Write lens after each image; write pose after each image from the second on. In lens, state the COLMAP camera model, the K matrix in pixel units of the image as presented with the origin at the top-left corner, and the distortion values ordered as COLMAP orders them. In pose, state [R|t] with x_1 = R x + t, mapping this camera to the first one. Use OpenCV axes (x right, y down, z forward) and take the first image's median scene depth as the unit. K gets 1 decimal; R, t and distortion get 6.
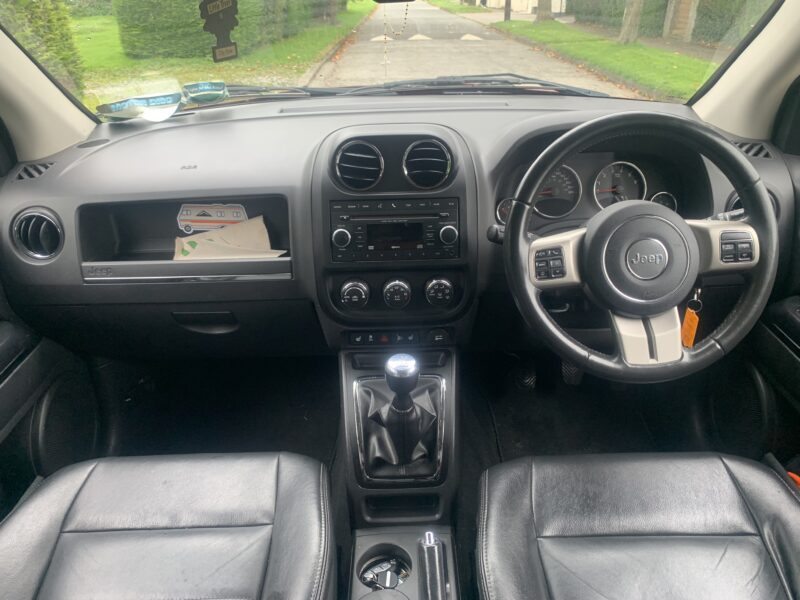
lens RADIAL K [[607.6, 0, 402.7], [0, 607.6, 297.5], [0, 0, 1]] dist [0.006355, -0.013927]
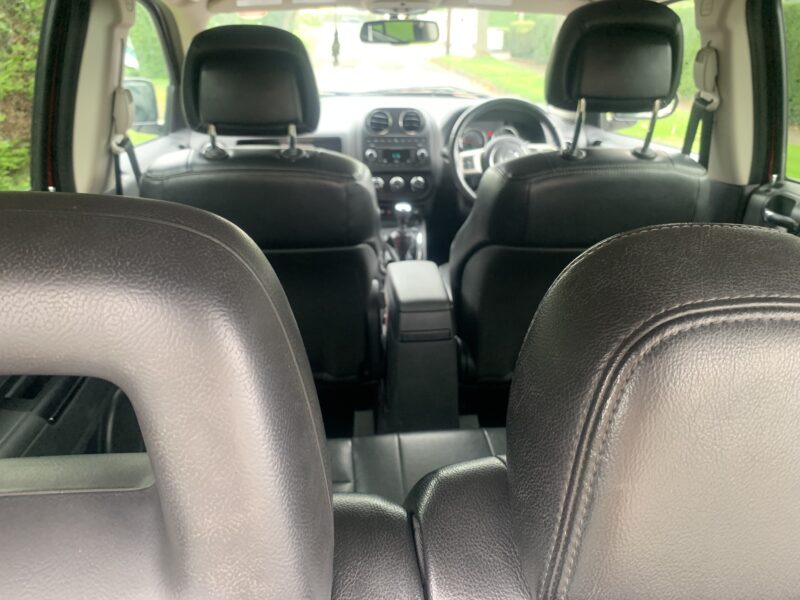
lens RADIAL K [[607.6, 0, 402.7], [0, 607.6, 297.5], [0, 0, 1]] dist [0.006355, -0.013927]
pose [[0.996009, -0.007857, 0.088907, -0.179418], [0.011859, 0.998936, -0.044576, 0.476755], [-0.088462, 0.045453, 0.995042, -1.046127]]
